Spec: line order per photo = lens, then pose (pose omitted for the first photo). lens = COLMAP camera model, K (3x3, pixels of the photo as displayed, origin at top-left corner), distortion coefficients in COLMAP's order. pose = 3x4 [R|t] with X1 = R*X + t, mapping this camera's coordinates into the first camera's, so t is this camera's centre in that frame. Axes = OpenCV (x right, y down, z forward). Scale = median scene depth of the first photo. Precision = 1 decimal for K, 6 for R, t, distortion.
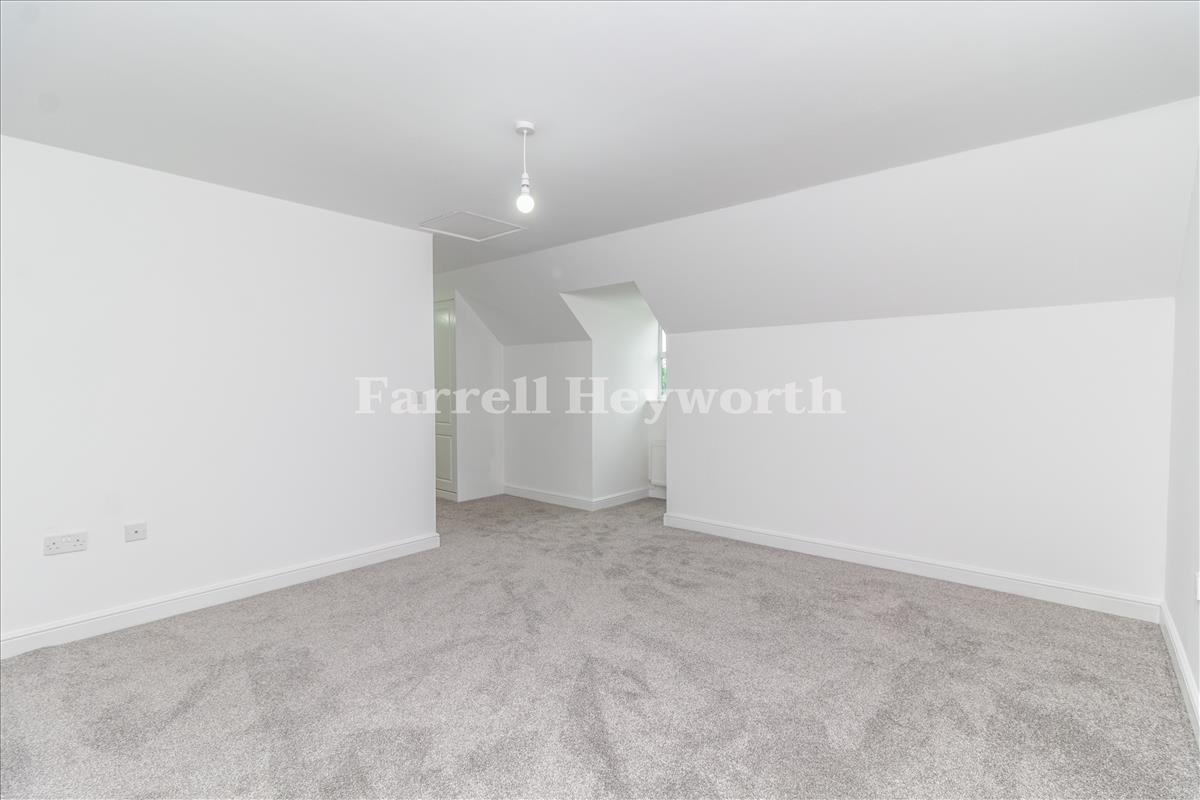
lens RADIAL K [[560.6, 0, 613.8], [0, 560.6, 371.3], [0, 0, 1]] dist [0.001878, 0.000275]
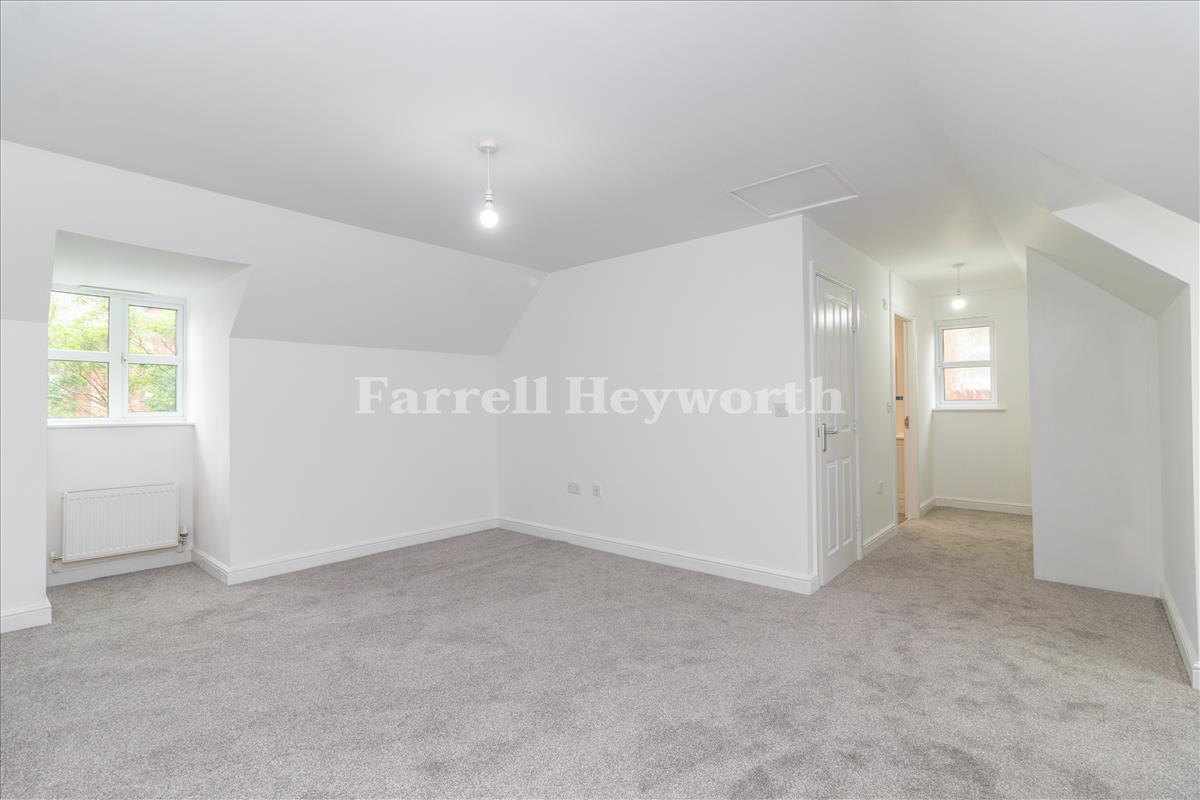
lens RADIAL K [[560.6, 0, 613.8], [0, 560.6, 371.3], [0, 0, 1]] dist [0.001878, 0.000275]
pose [[-0.005322, -0.056073, -0.998413, 0.525006], [0.027479, 0.998041, -0.056198, 0.030004], [0.999608, -0.027735, -0.003771, 0.746833]]
